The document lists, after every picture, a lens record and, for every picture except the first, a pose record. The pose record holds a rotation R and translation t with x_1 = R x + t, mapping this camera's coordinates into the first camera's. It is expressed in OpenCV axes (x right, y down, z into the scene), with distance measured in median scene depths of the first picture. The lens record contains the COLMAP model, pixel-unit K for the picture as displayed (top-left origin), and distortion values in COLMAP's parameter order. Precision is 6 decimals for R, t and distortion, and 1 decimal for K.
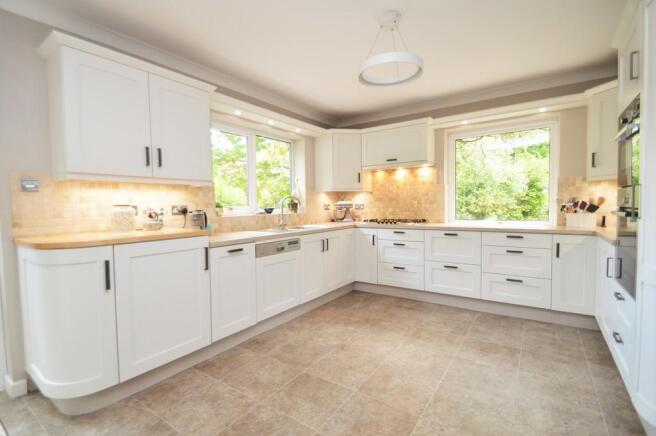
lens RADIAL K [[306.8, 0, 331.9], [0, 306.8, 217.4], [0, 0, 1]] dist [-0.019004, -0.005201]
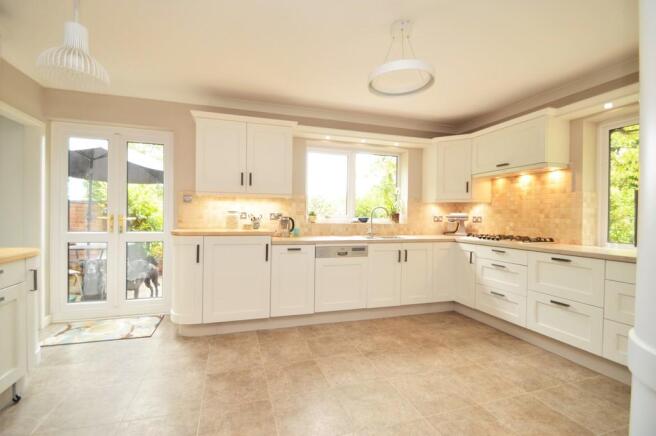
lens RADIAL K [[306.8, 0, 340.1], [0, 306.8, 217.0], [0, 0, 1]] dist [-0.019004, -0.005201]
pose [[0.786458, 0.027061, -0.617051, 0.486108], [-0.050148, 0.998539, -0.020125, -0.007141], [0.615604, 0.046772, 0.786666, 0.093765]]
